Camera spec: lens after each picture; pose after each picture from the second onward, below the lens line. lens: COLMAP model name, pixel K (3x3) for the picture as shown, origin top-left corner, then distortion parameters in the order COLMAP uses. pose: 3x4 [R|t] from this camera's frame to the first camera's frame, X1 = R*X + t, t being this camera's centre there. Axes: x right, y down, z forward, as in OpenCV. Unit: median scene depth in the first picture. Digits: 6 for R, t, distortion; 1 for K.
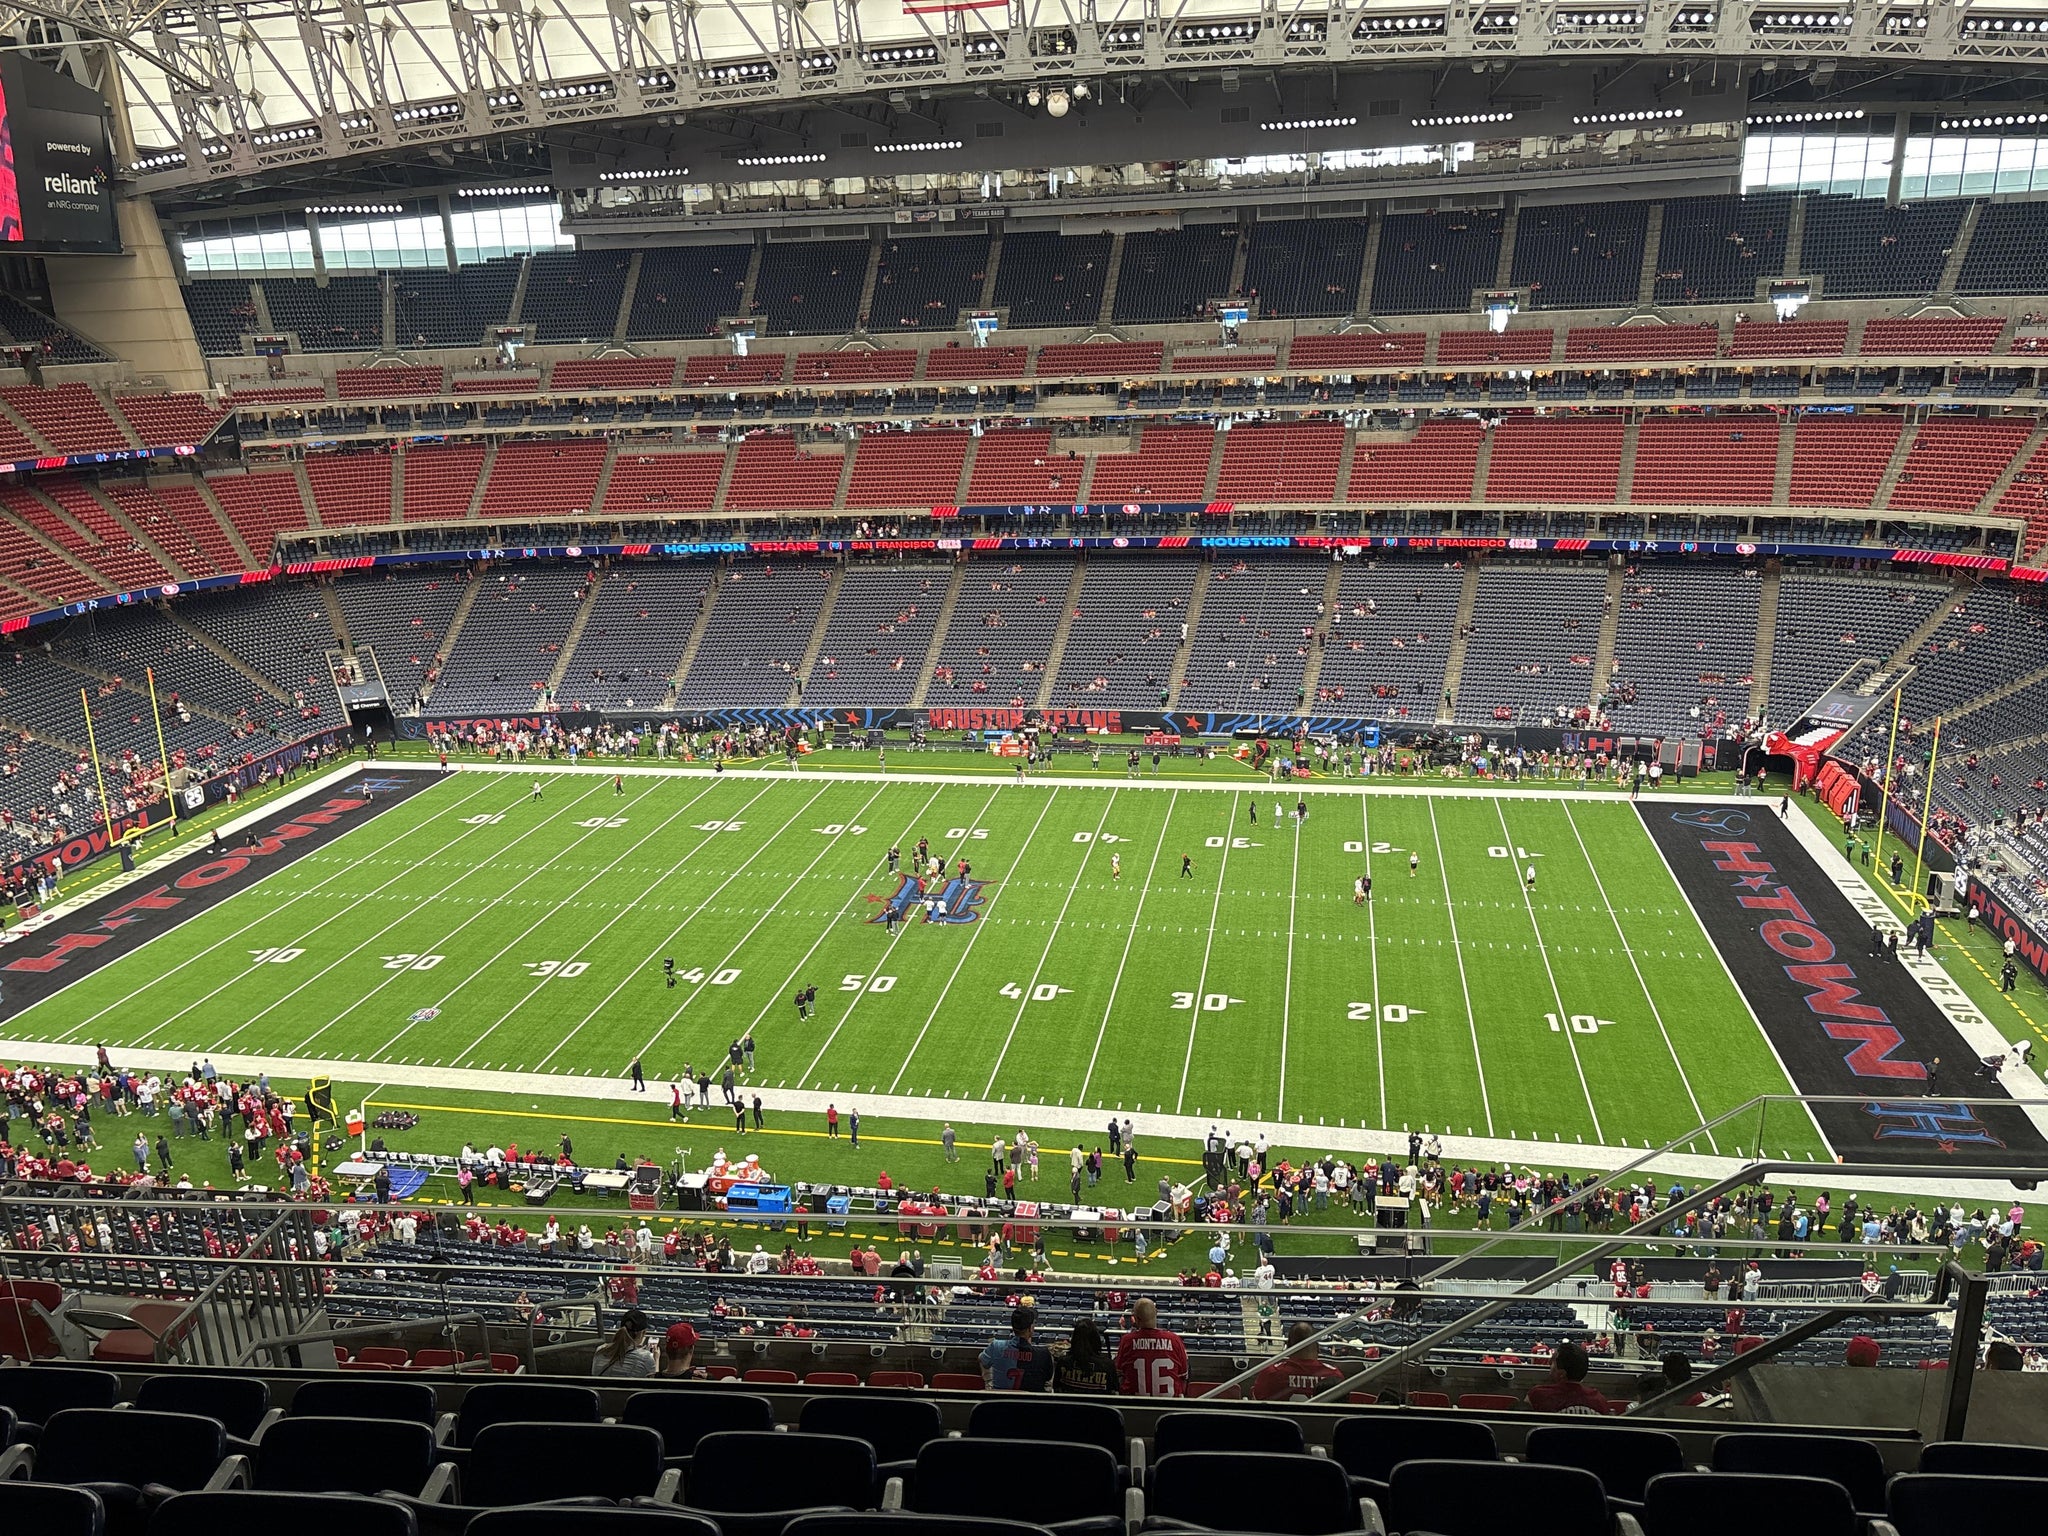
lens RADIAL K [[1537.2, 0, 1011.2], [0, 1537.2, 765.2], [0, 0, 1]] dist [0.044508, -0.047760]
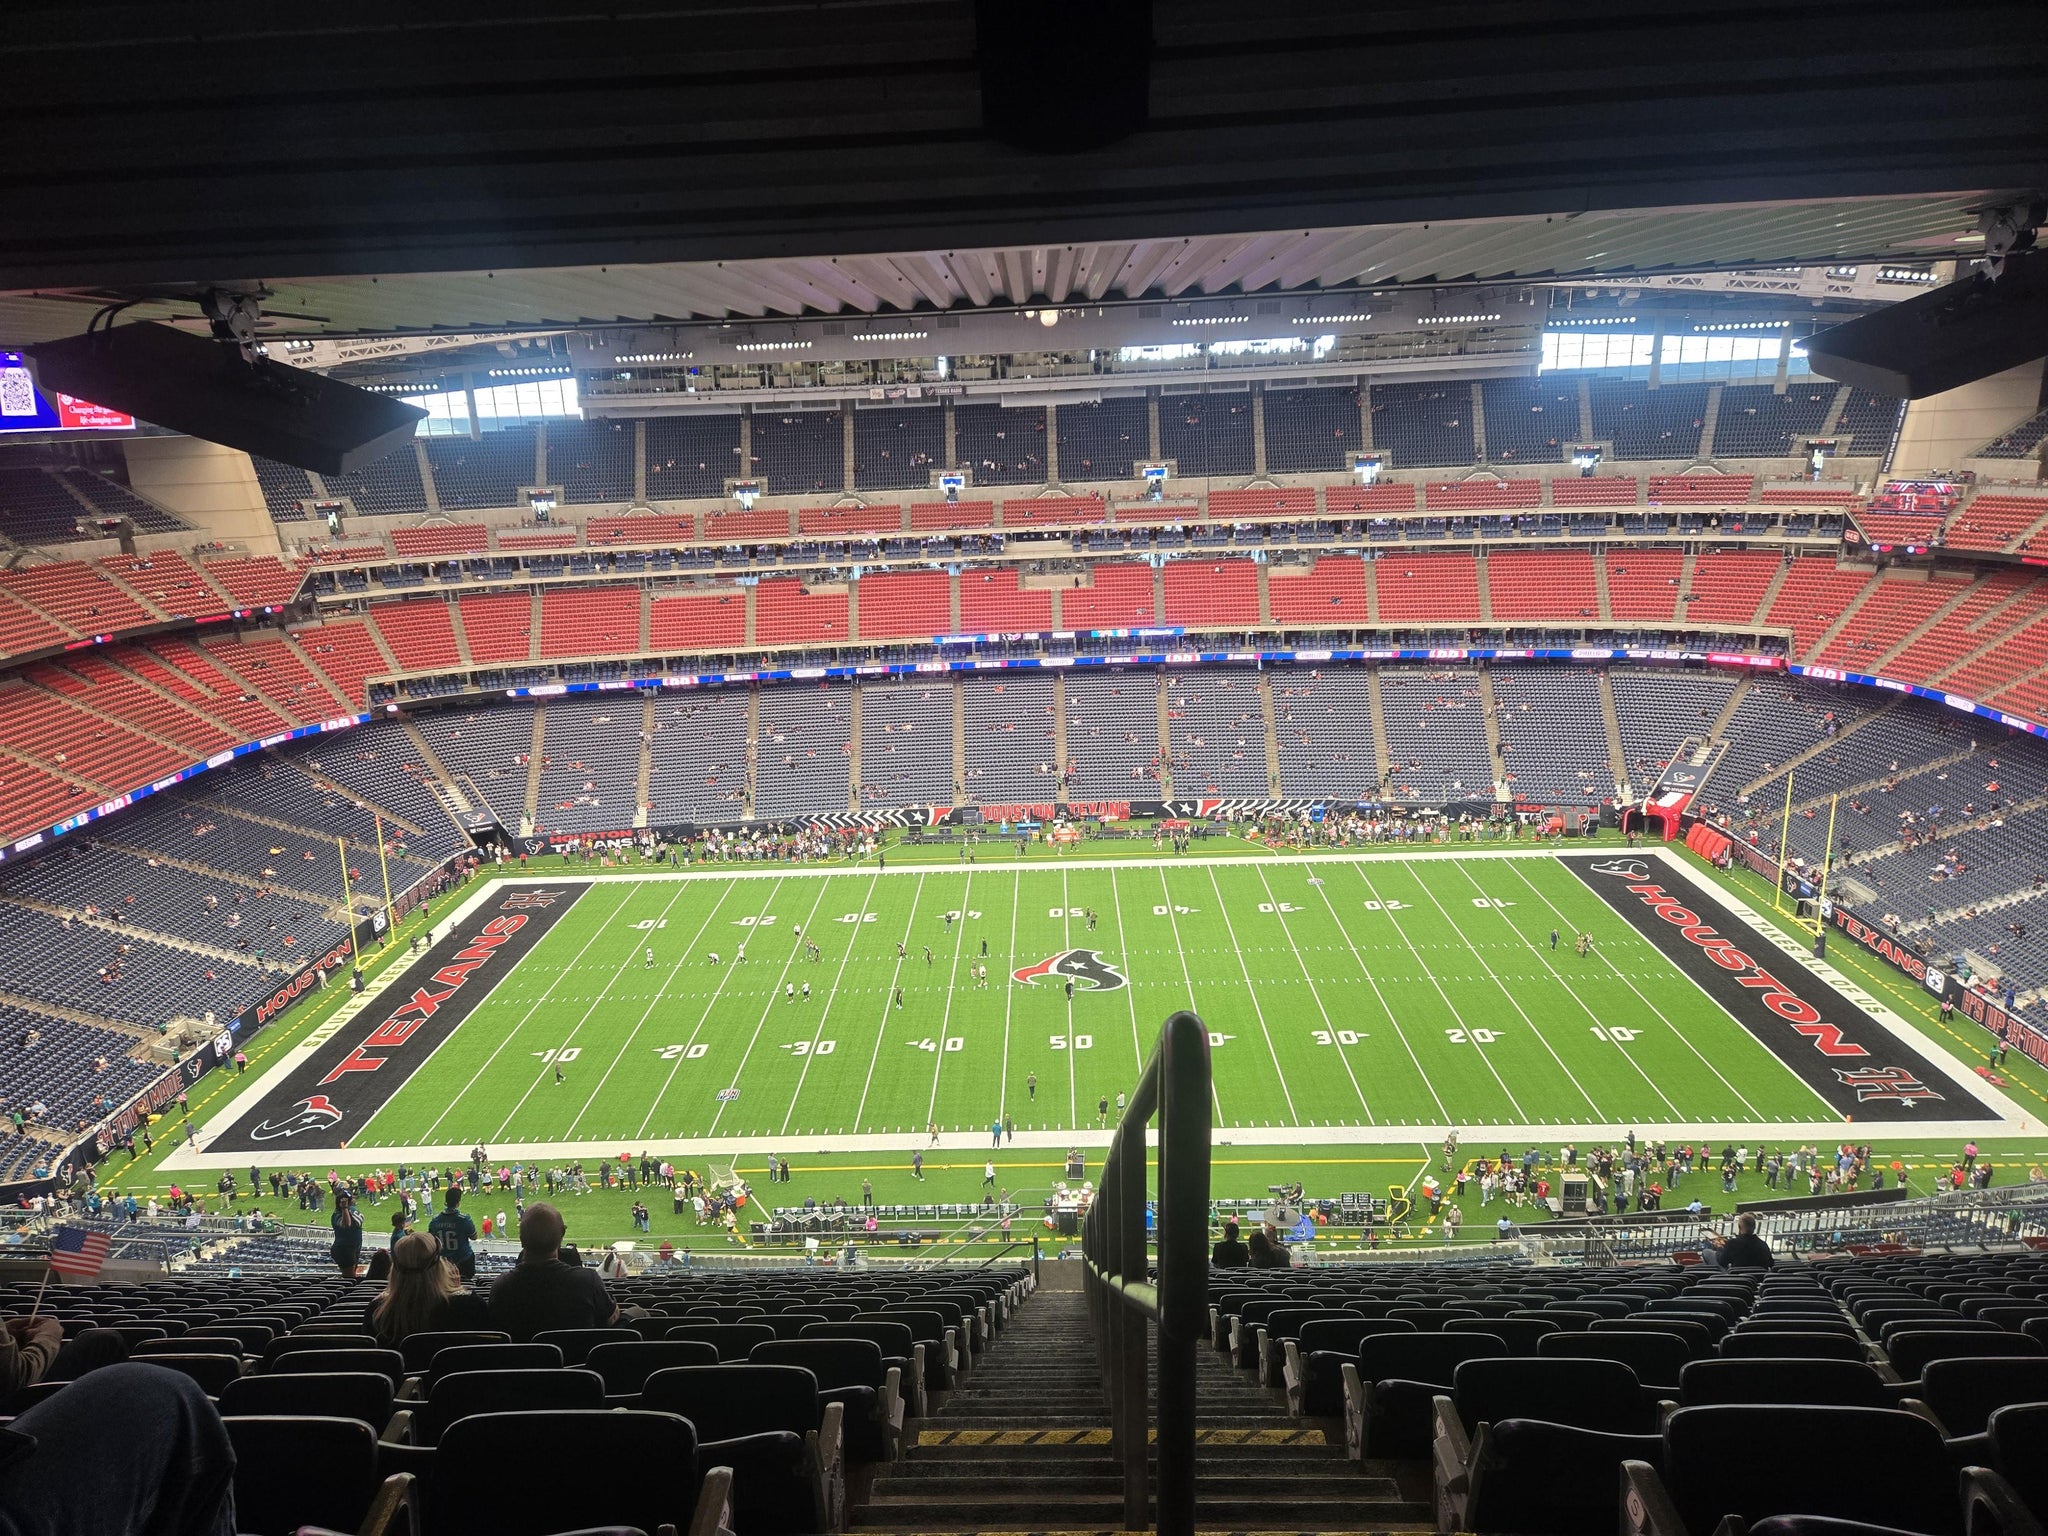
lens RADIAL K [[1352.8, 0, 993.0], [0, 1352.8, 784.4], [0, 0, 1]] dist [0.063781, -0.045015]
pose [[0.987260, -0.048509, 0.151543, -0.187678], [0.052194, 0.998428, -0.020431, -0.030037], [-0.150313, 0.028080, 0.988240, -0.061722]]
